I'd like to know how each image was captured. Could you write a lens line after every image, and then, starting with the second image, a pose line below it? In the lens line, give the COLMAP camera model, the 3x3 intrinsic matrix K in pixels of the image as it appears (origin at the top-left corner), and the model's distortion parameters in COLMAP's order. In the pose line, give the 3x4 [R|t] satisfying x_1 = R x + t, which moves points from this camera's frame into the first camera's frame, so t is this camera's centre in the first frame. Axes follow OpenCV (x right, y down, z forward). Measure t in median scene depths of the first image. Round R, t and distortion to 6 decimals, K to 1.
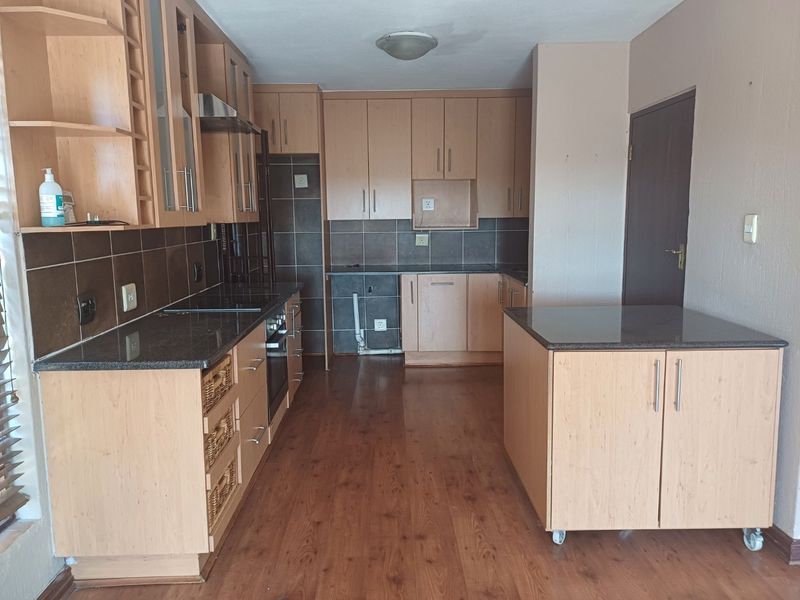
lens RADIAL K [[583.4, 0, 397.9], [0, 583.4, 292.4], [0, 0, 1]] dist [0.076102, -0.070366]
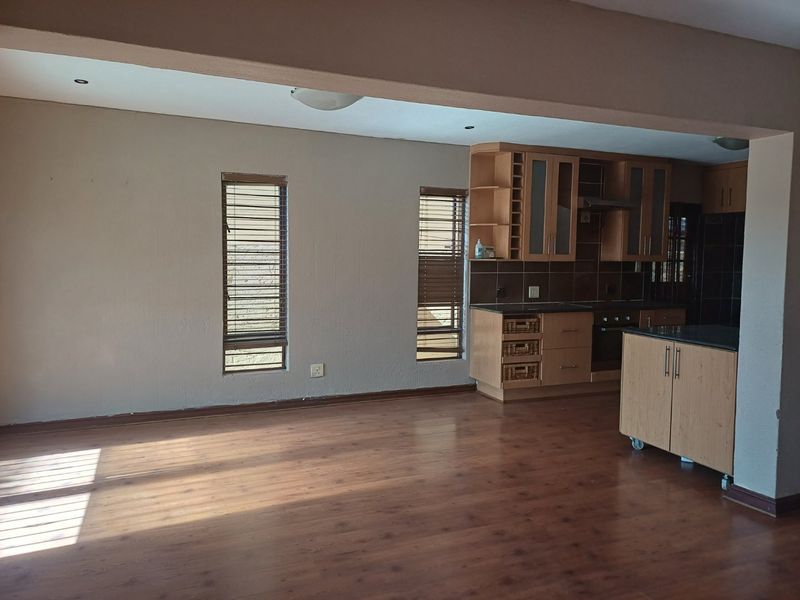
lens RADIAL K [[583.4, 0, 397.9], [0, 583.4, 292.4], [0, 0, 1]] dist [0.076102, -0.070366]
pose [[0.375986, 0.081595, -0.923026, 1.410405], [-0.142429, 0.989367, 0.029443, 0.017535], [0.915614, 0.120396, 0.383610, -0.321558]]
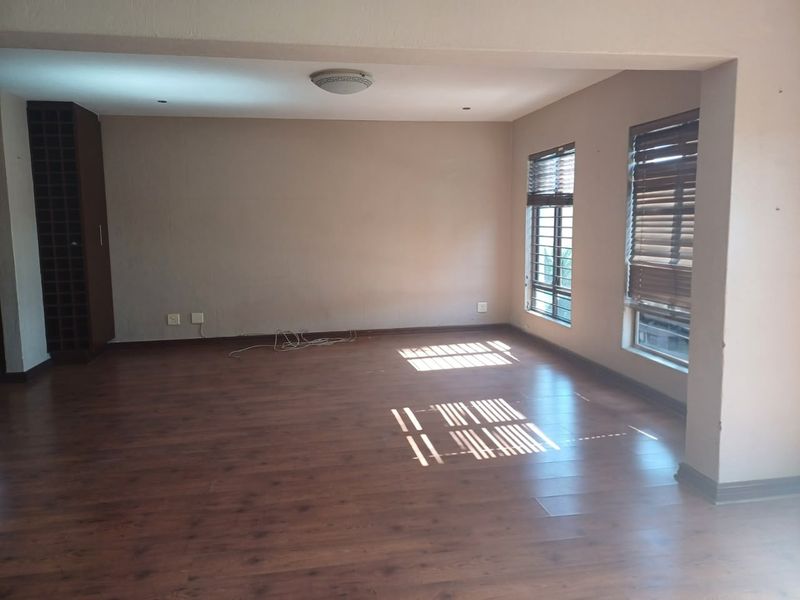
lens RADIAL K [[583.4, 0, 397.9], [0, 583.4, 292.4], [0, 0, 1]] dist [0.076102, -0.070366]
pose [[-0.158884, -0.103174, 0.981891, -0.541325], [0.146333, 0.981079, 0.126768, -0.013406], [-0.976393, 0.163824, -0.140780, 0.224128]]
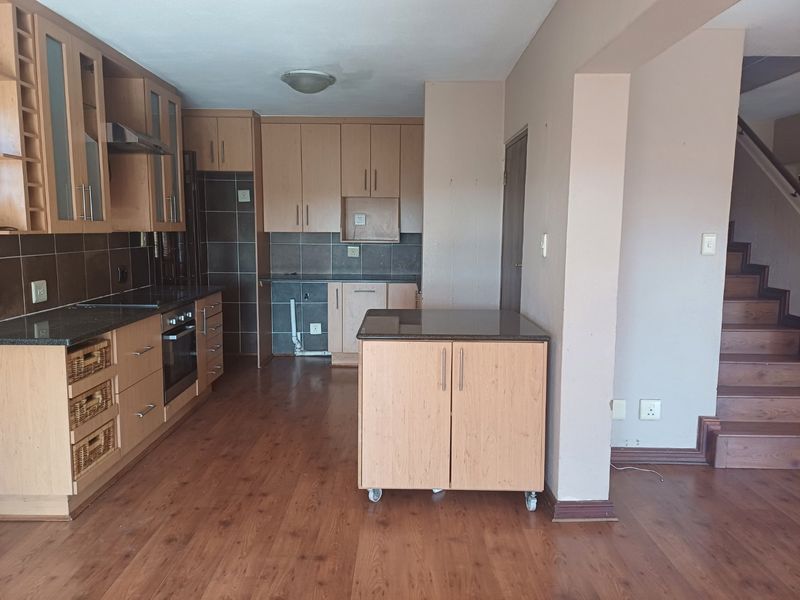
lens RADIAL K [[585.9, 0, 400.0], [0, 585.9, 300.0], [0, 0, 1]] dist [0.080399, -0.083467]
pose [[0.999449, 0.022463, -0.024433, 0.307085], [-0.022773, 0.999663, -0.012470, 0.023943], [0.024145, 0.013020, 0.999624, -0.188853]]
